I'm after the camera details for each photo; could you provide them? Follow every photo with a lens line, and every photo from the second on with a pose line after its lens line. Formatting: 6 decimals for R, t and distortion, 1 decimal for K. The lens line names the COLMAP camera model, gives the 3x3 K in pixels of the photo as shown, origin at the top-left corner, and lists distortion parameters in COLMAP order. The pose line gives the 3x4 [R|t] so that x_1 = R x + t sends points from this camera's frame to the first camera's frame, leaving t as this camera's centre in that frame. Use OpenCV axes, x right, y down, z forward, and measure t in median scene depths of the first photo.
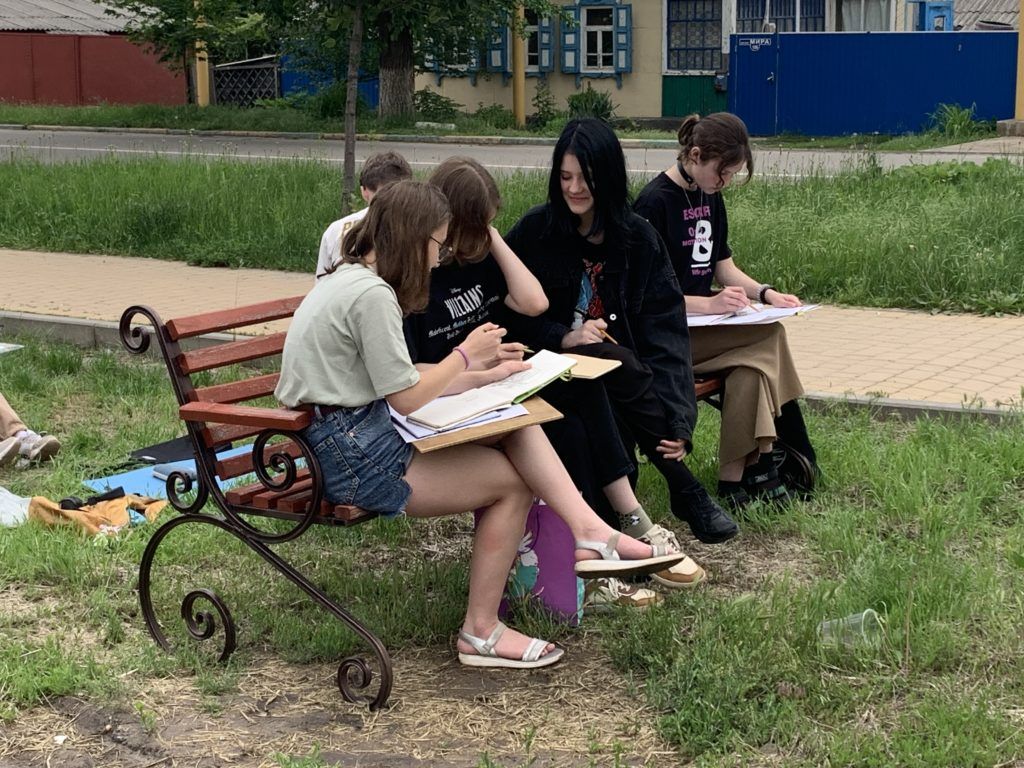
lens RADIAL K [[1850.8, 0, 512.3], [0, 1850.8, 383.9], [0, 0, 1]] dist [0.017441, 0.000000]
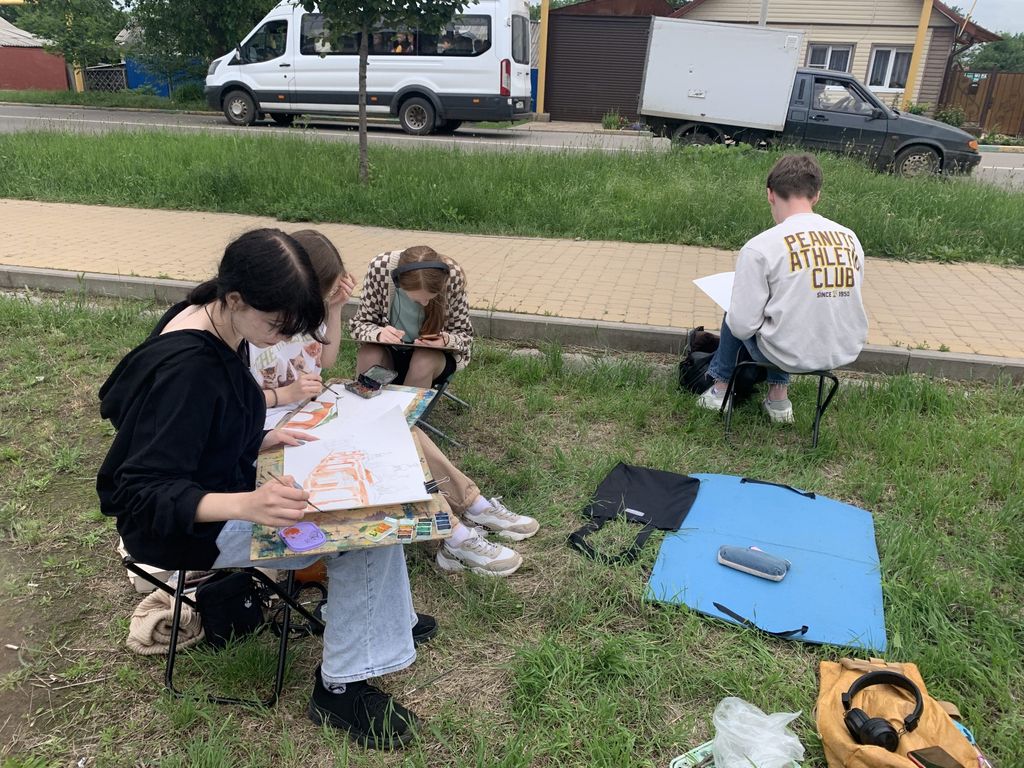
lens RADIAL K [[782.2, 0, 511.2], [0, 782.2, 384.5], [0, 0, 1]] dist [-0.002648, -0.002142]
pose [[0.933566, -0.095340, 0.345491, -0.093740], [0.024838, 0.978862, 0.203008, -0.024688], [-0.357543, -0.180940, 0.916201, 0.167988]]
